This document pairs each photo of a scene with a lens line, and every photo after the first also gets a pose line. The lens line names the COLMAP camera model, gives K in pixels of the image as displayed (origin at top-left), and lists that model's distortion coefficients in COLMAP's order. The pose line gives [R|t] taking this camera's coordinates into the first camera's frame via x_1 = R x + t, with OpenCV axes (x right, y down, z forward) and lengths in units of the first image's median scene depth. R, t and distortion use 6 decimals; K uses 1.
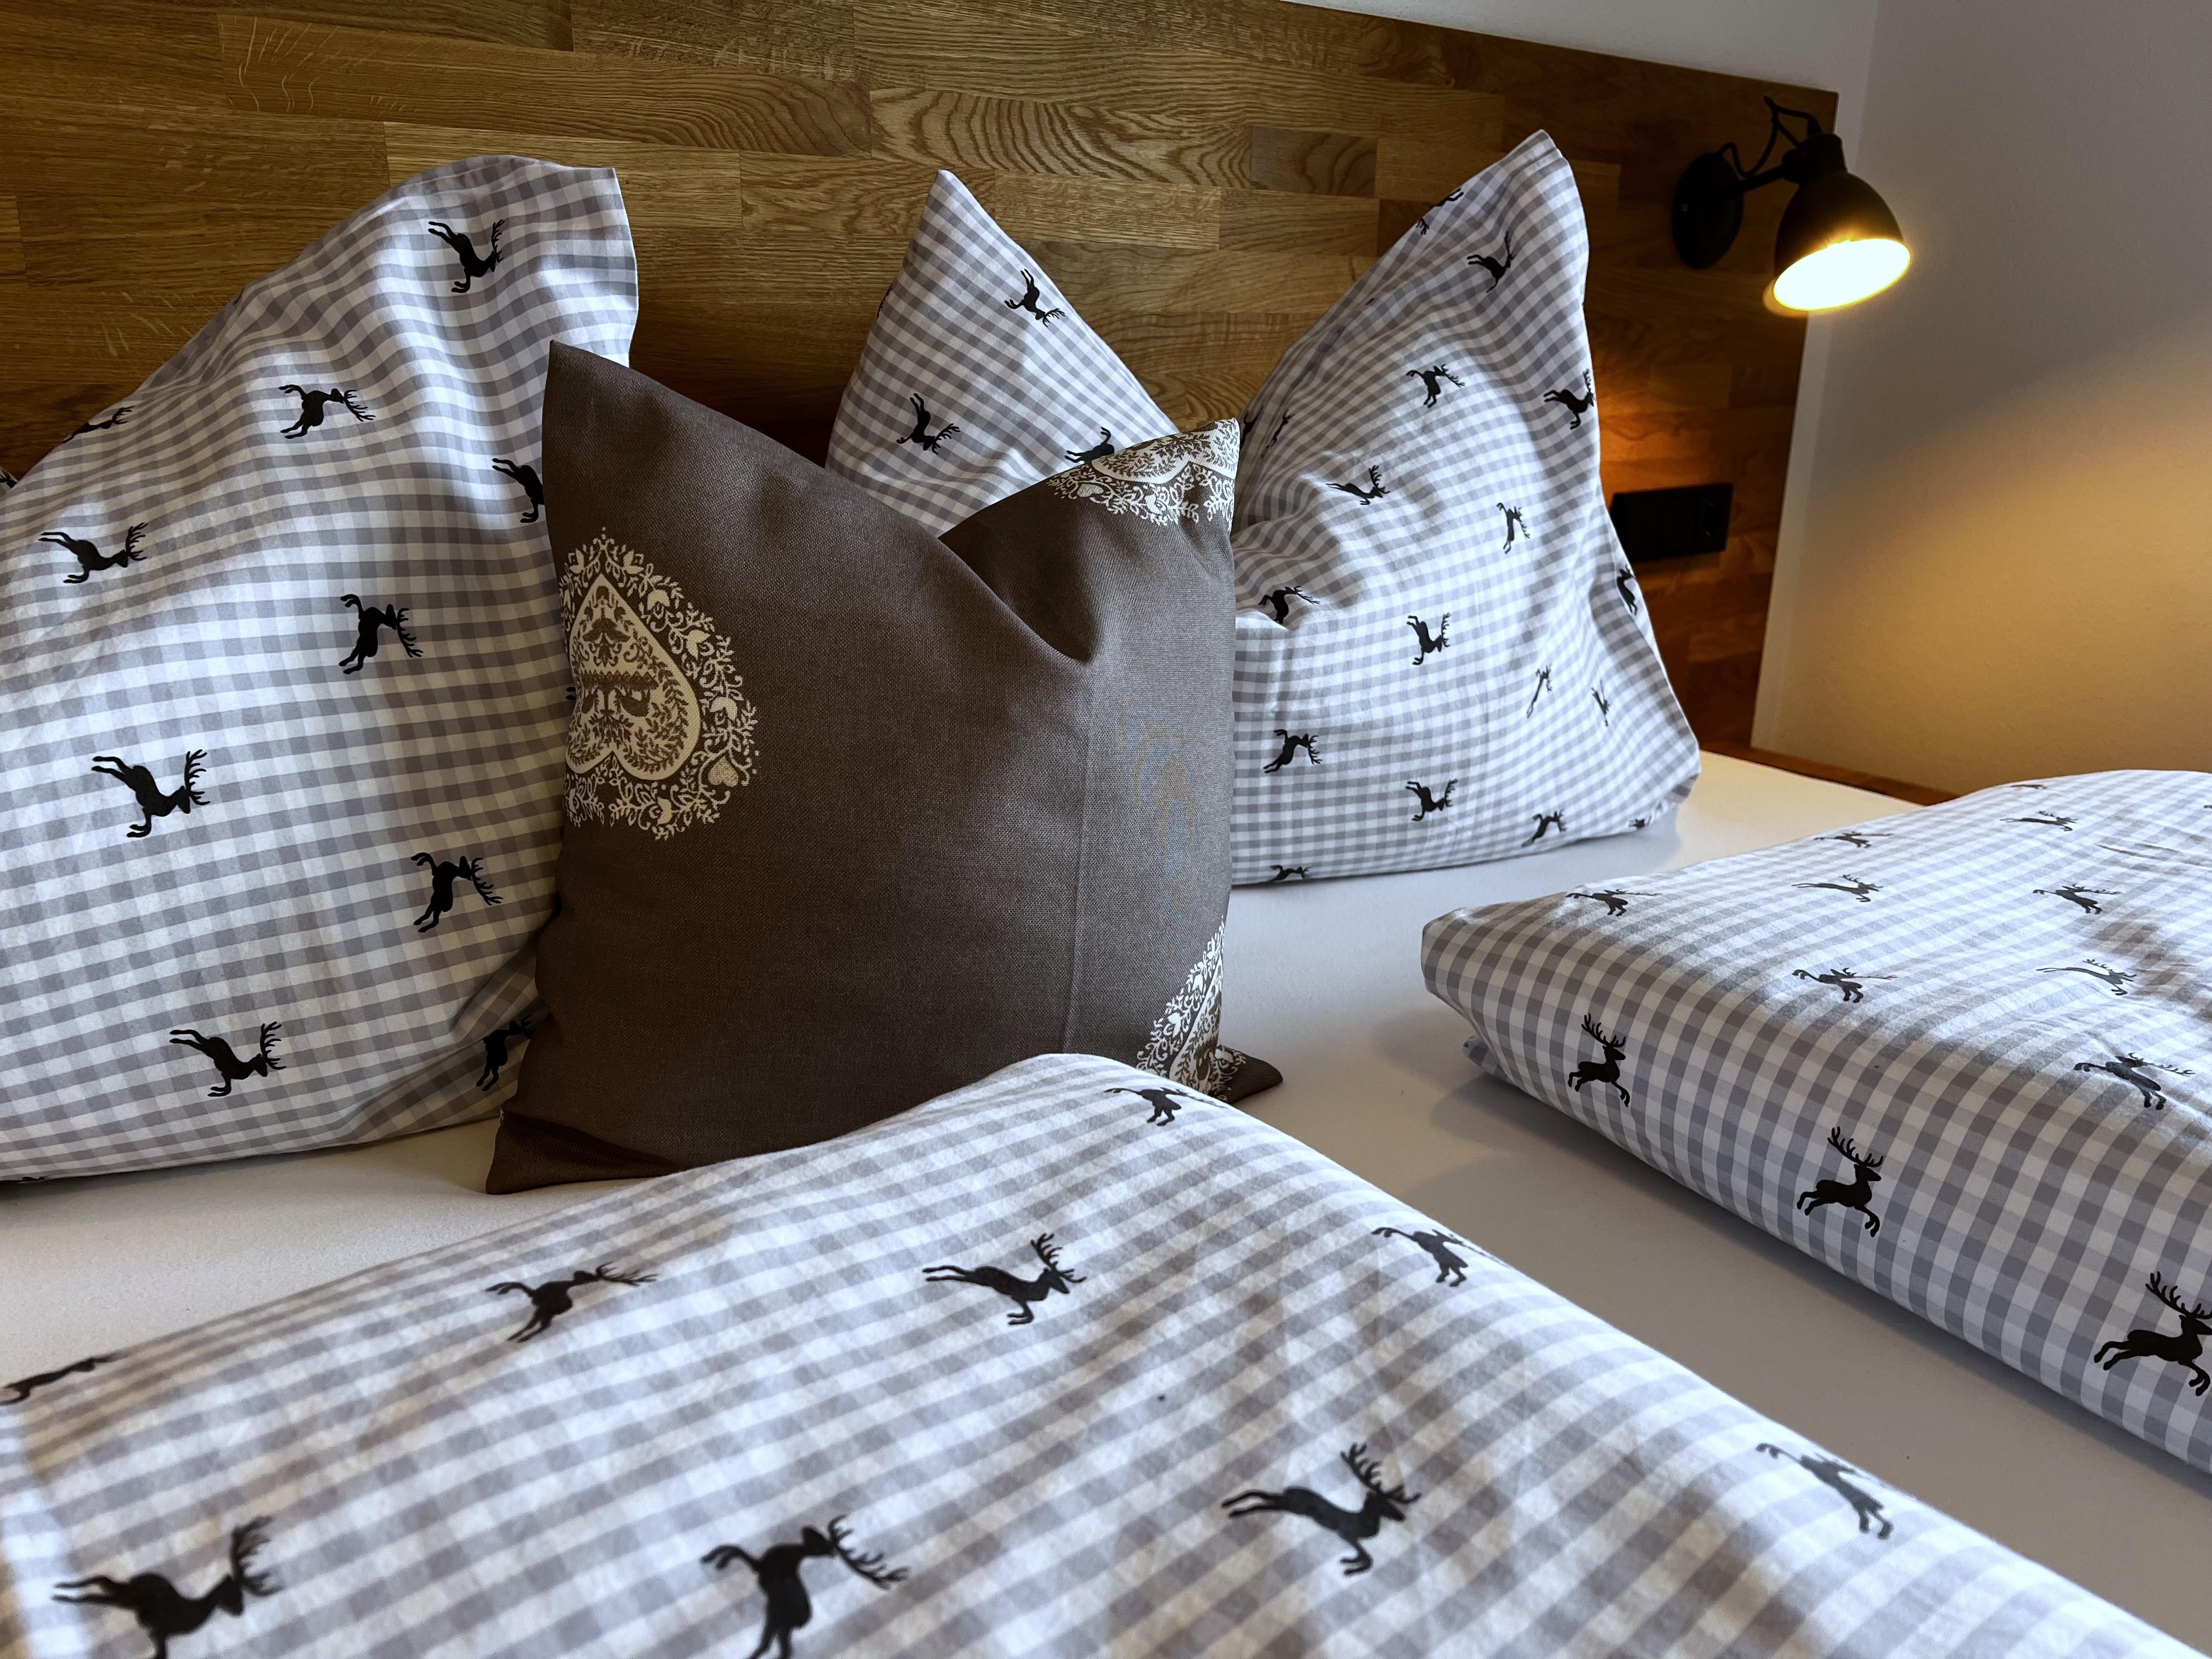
lens RADIAL K [[1681.9, 0, 1088.5], [0, 1681.9, 828.4], [0, 0, 1]] dist [0.022299, -0.008996]
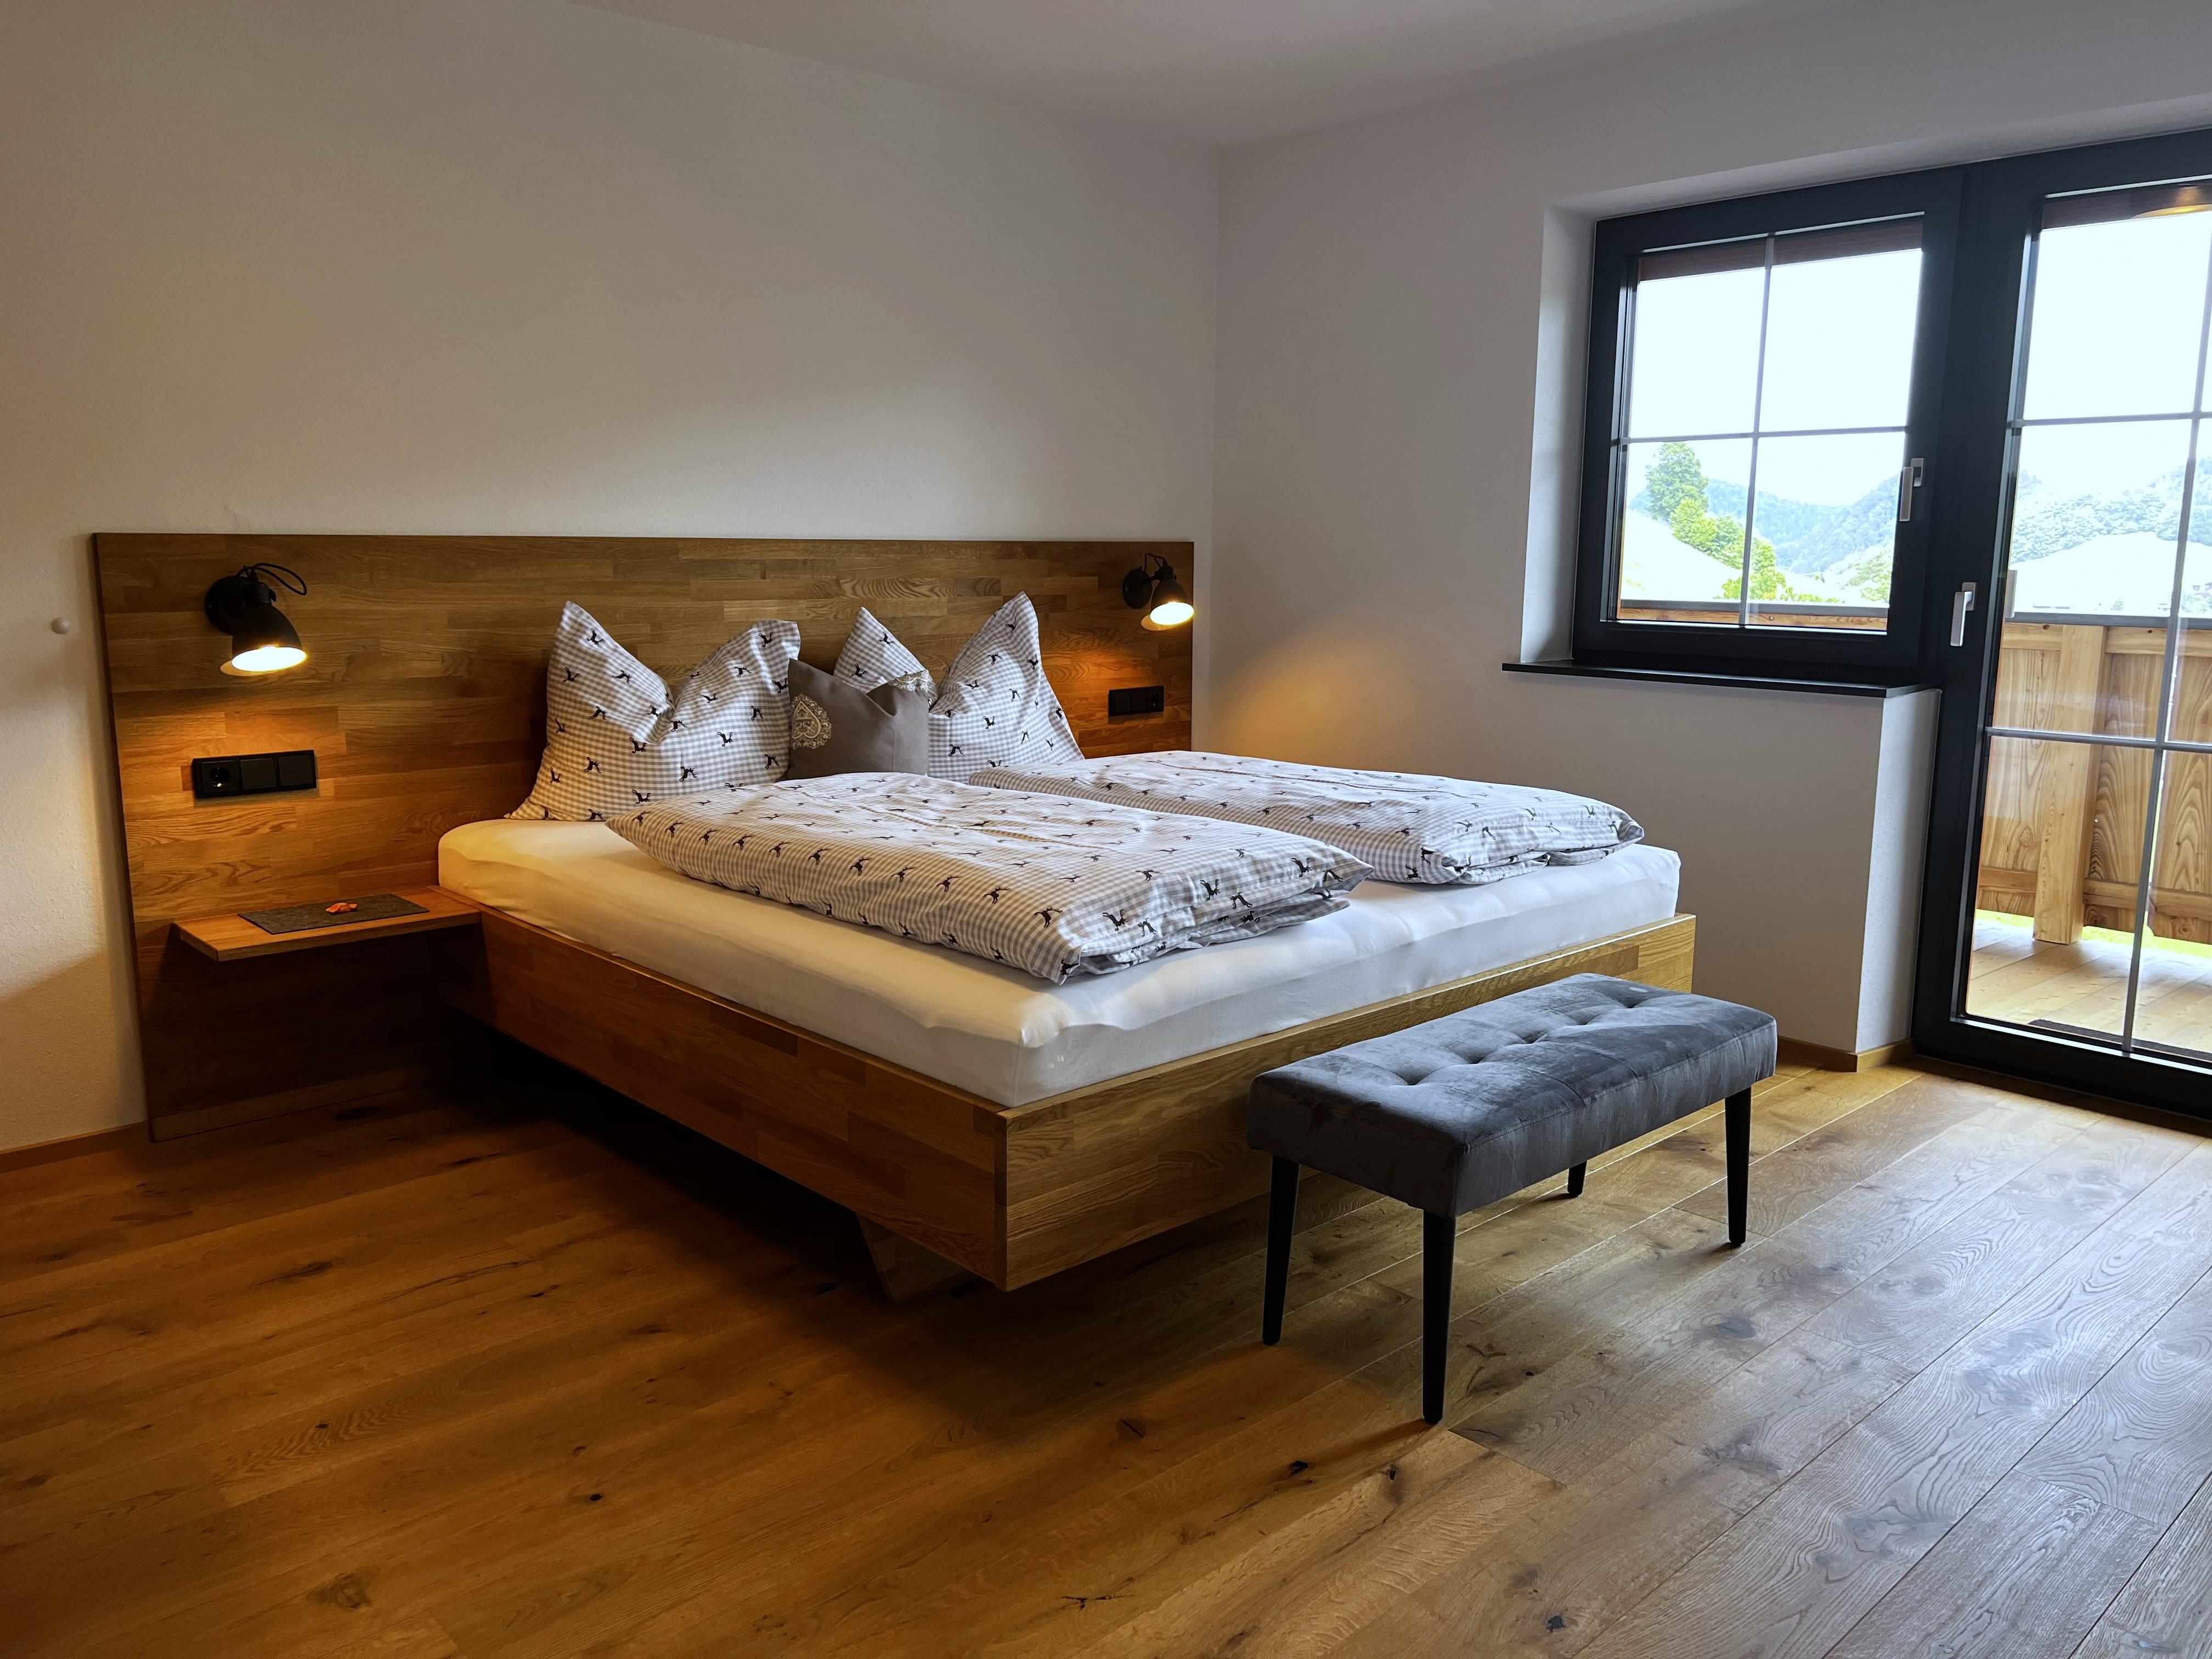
lens RADIAL K [[1681.9, 0, 1126.9], [0, 1681.9, 833.9], [0, 0, 1]] dist [0.022299, -0.008996]
pose [[0.996274, -0.026132, 0.082187, 0.252477], [0.036590, 0.991043, -0.128432, 0.866013], [-0.078095, 0.130961, 0.988307, -3.756104]]
